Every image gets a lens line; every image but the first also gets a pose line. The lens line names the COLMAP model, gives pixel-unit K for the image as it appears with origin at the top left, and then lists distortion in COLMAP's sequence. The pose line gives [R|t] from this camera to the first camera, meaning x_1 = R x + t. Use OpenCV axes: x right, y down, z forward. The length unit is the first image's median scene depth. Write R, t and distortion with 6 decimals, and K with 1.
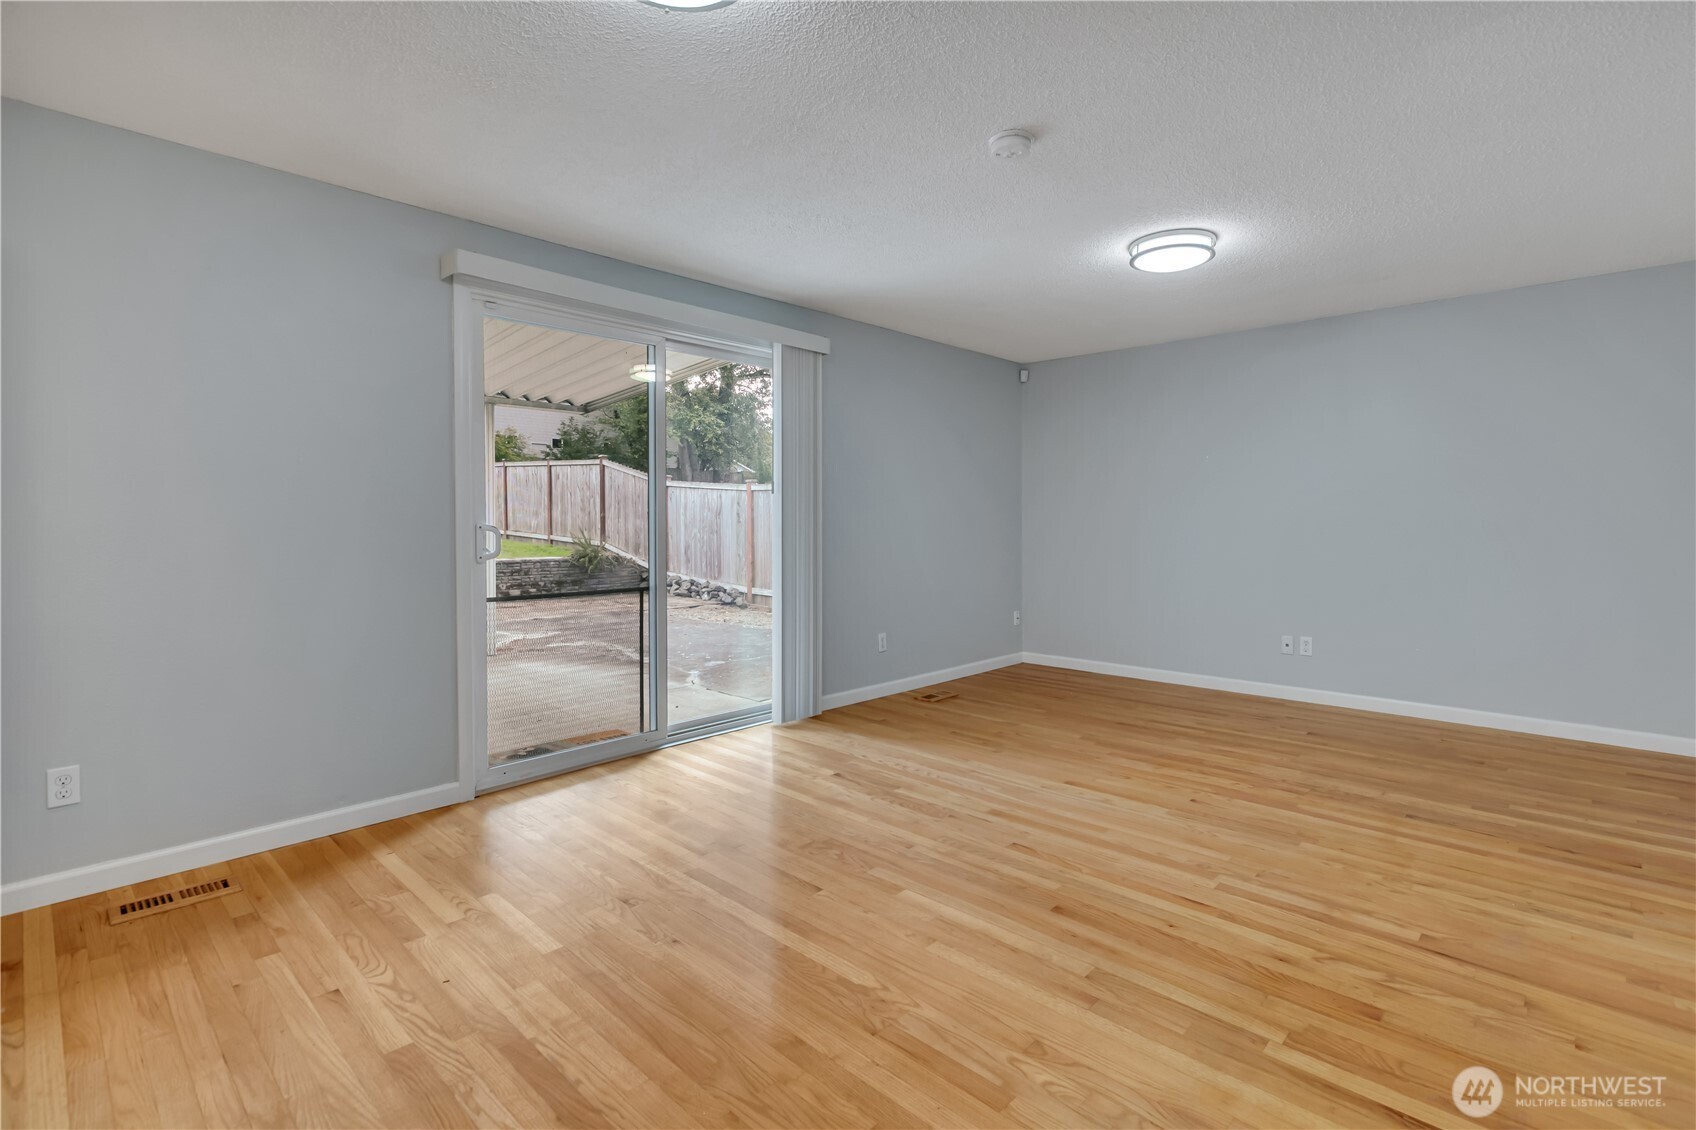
lens RADIAL K [[788.9, 0, 850.0], [0, 788.9, 550.6], [0, 0, 1]] dist [-0.001904, -0.000790]
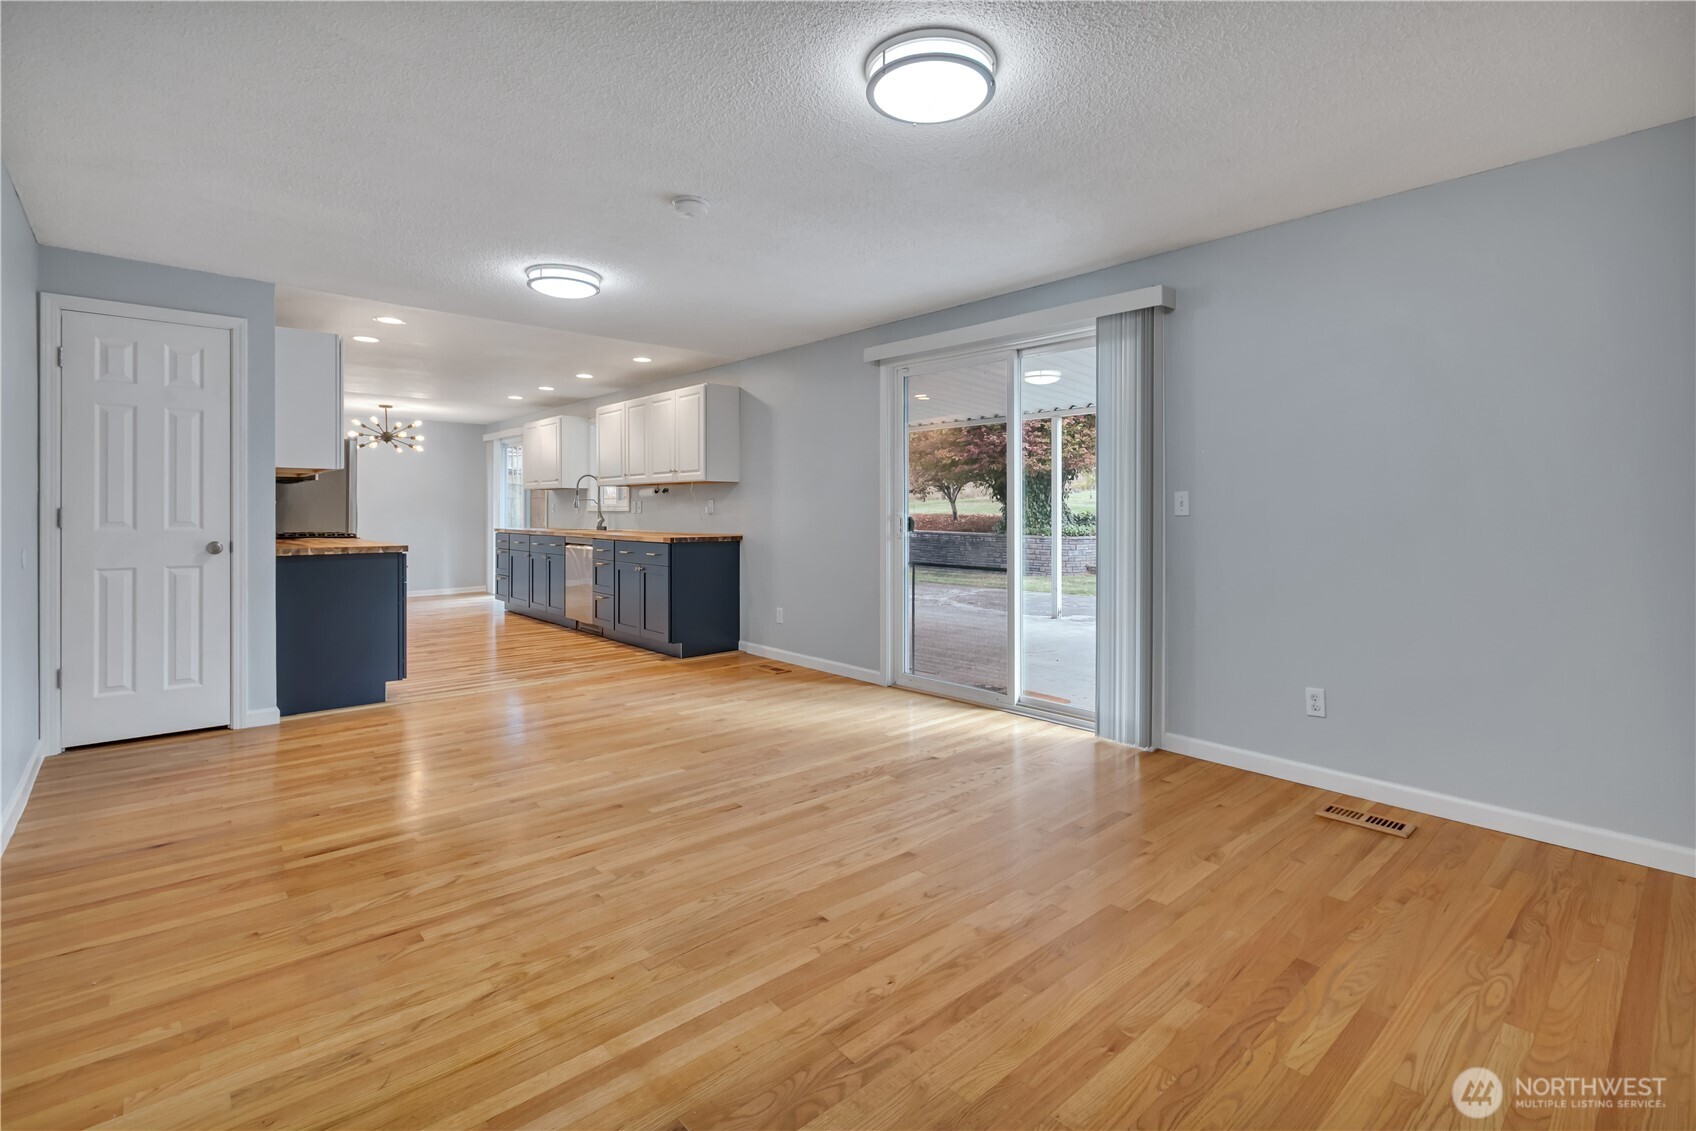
lens RADIAL K [[788.9, 0, 874.0], [0, 788.9, 515.0], [0, 0, 1]] dist [-0.001904, -0.000790]
pose [[-0.061863, 0.006803, -0.998061, 1.347353], [-0.040116, 0.999152, 0.009297, -0.050710], [0.997278, 0.040613, -0.061537, 1.296721]]
